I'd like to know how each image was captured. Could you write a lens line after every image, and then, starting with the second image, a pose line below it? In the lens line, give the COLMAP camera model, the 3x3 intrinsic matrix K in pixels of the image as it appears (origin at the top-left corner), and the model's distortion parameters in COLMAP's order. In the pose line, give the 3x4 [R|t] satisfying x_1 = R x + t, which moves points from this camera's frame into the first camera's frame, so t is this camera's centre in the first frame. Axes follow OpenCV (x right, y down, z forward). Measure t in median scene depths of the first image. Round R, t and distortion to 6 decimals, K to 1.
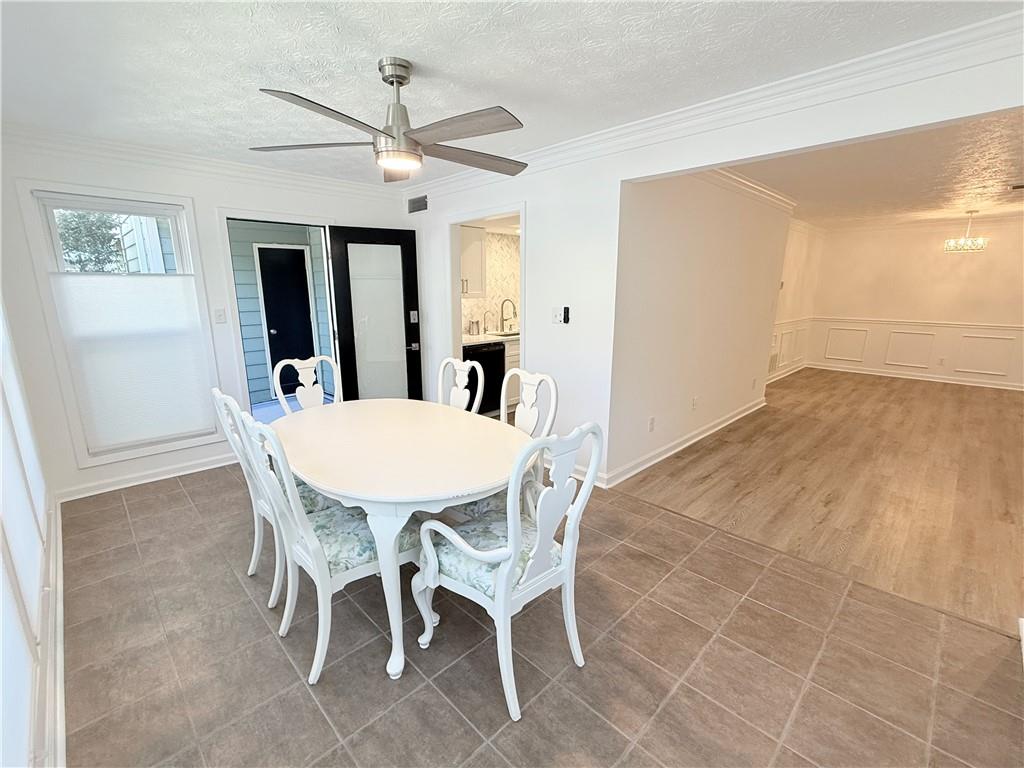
lens RADIAL K [[448.5, 0, 511.5], [0, 448.5, 388.0], [0, 0, 1]] dist [-0.002113, -0.000018]
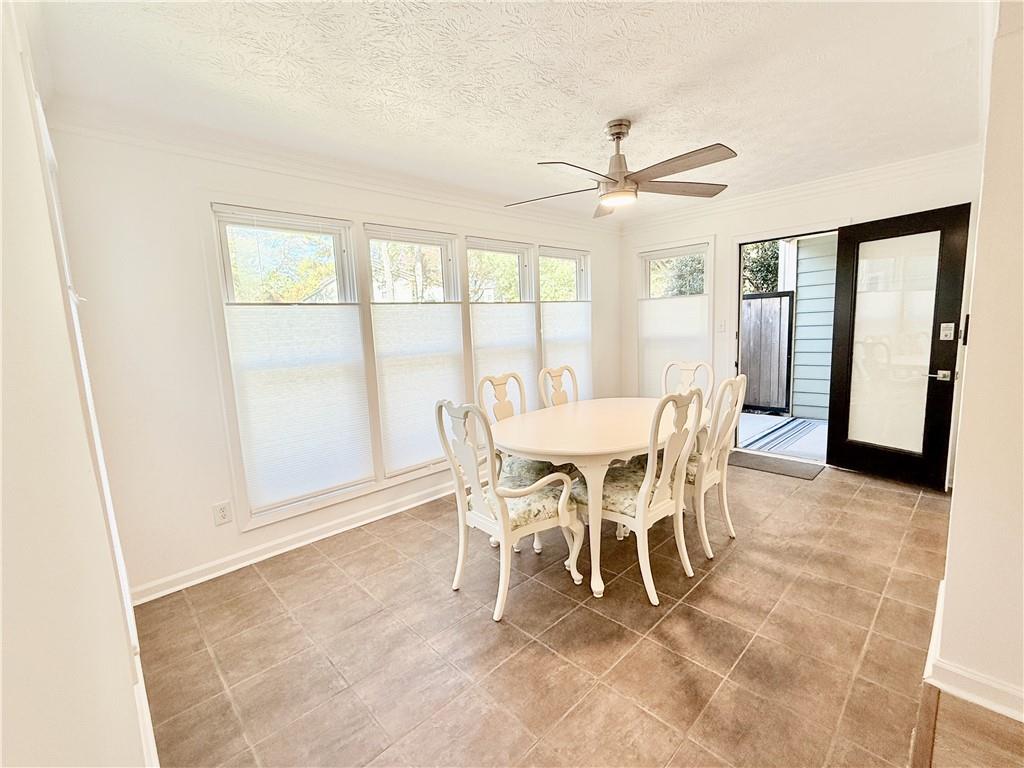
lens RADIAL K [[448.5, 0, 509.7], [0, 448.5, 382.9], [0, 0, 1]] dist [-0.002113, -0.000018]
pose [[-0.011901, 0.133957, -0.990916, 0.518488], [-0.178180, 0.974842, 0.133924, -0.060905], [0.983926, 0.178155, 0.012267, 0.384110]]
